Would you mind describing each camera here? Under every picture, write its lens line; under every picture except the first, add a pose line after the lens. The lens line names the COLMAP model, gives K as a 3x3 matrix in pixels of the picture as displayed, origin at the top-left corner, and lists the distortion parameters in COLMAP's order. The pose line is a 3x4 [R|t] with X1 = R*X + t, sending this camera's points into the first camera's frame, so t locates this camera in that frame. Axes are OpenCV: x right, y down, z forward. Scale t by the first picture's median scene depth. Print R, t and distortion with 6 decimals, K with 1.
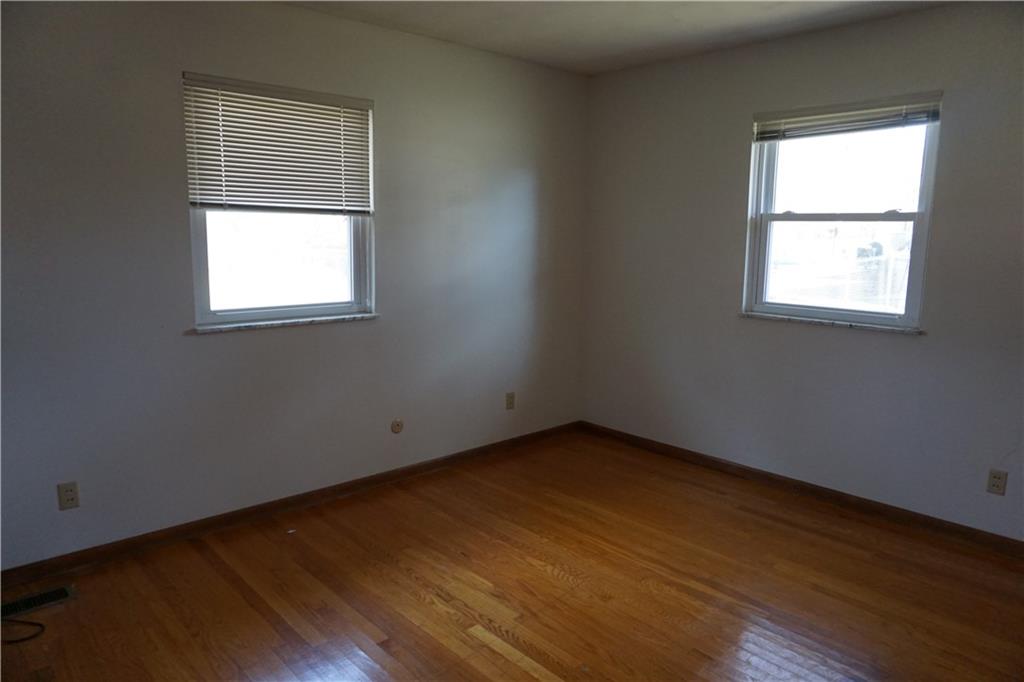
lens RADIAL K [[686.1, 0, 515.7], [0, 686.1, 342.3], [0, 0, 1]] dist [-0.046025, 0.035366]
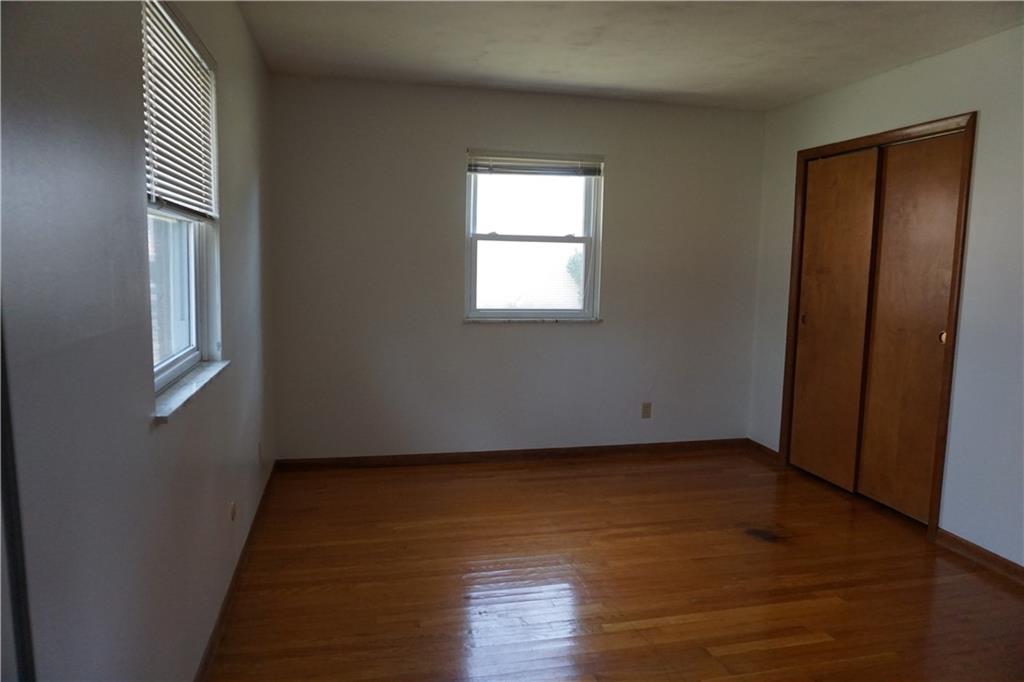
lens RADIAL K [[686.1, 0, 515.7], [0, 686.1, 342.3], [0, 0, 1]] dist [-0.046025, 0.035366]
pose [[0.488496, -0.108188, 0.865833, -0.704380], [0.124358, 0.990786, 0.053640, -0.063826], [-0.863659, 0.081471, 0.497450, 0.401430]]
